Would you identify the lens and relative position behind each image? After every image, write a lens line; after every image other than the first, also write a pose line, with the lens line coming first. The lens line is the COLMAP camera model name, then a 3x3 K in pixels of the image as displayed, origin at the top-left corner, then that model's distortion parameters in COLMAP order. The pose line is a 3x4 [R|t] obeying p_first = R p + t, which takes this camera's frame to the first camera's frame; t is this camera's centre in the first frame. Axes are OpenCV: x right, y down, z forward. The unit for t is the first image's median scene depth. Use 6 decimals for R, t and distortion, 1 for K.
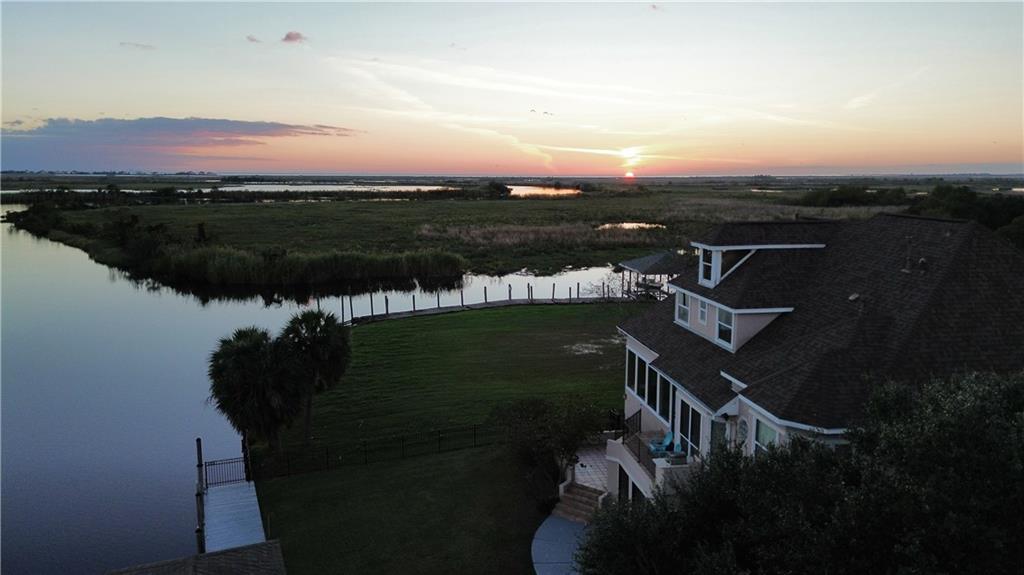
lens RADIAL K [[728.3, 0, 516.8], [0, 728.3, 287.8], [0, 0, 1]] dist [0.081255, -0.078050]
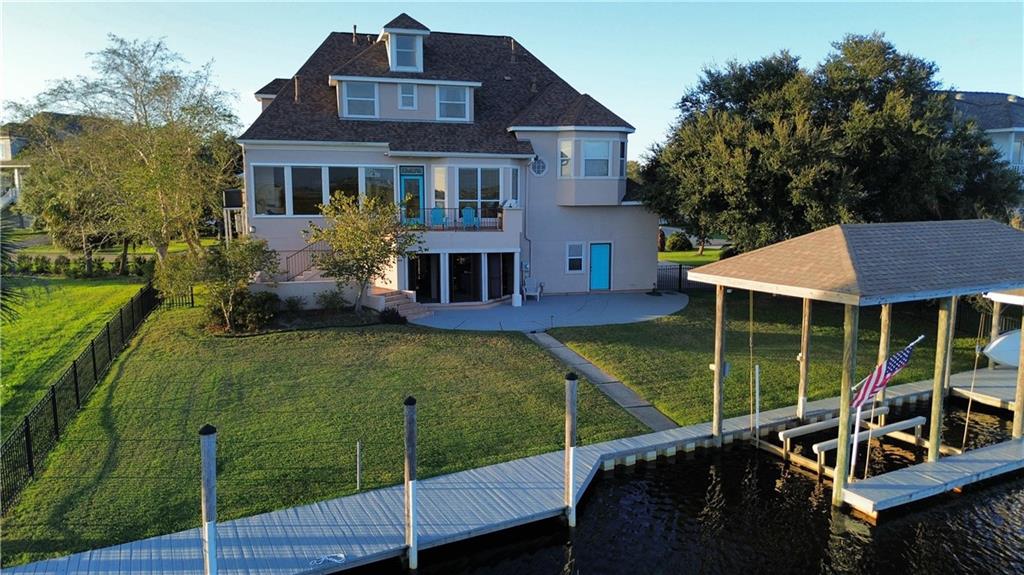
lens RADIAL K [[728.3, 0, 516.8], [0, 728.3, 287.8], [0, 0, 1]] dist [0.081255, -0.078050]
pose [[-0.098334, -0.141853, 0.984992, -0.861055], [0.154884, 0.975546, 0.155955, 0.164484], [-0.983027, 0.167895, -0.073958, 0.980585]]
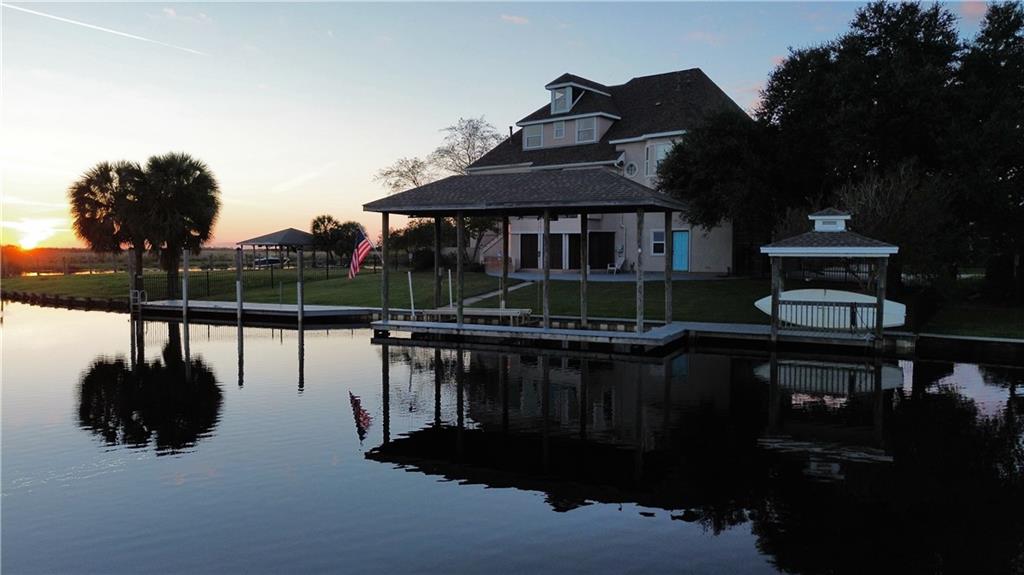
lens RADIAL K [[728.3, 0, 516.8], [0, 728.3, 287.8], [0, 0, 1]] dist [0.081255, -0.078050]
pose [[0.745678, -0.036913, 0.665284, -0.858469], [0.106540, 0.992223, -0.064363, 0.457609], [-0.657734, 0.118873, 0.743811, -0.046785]]
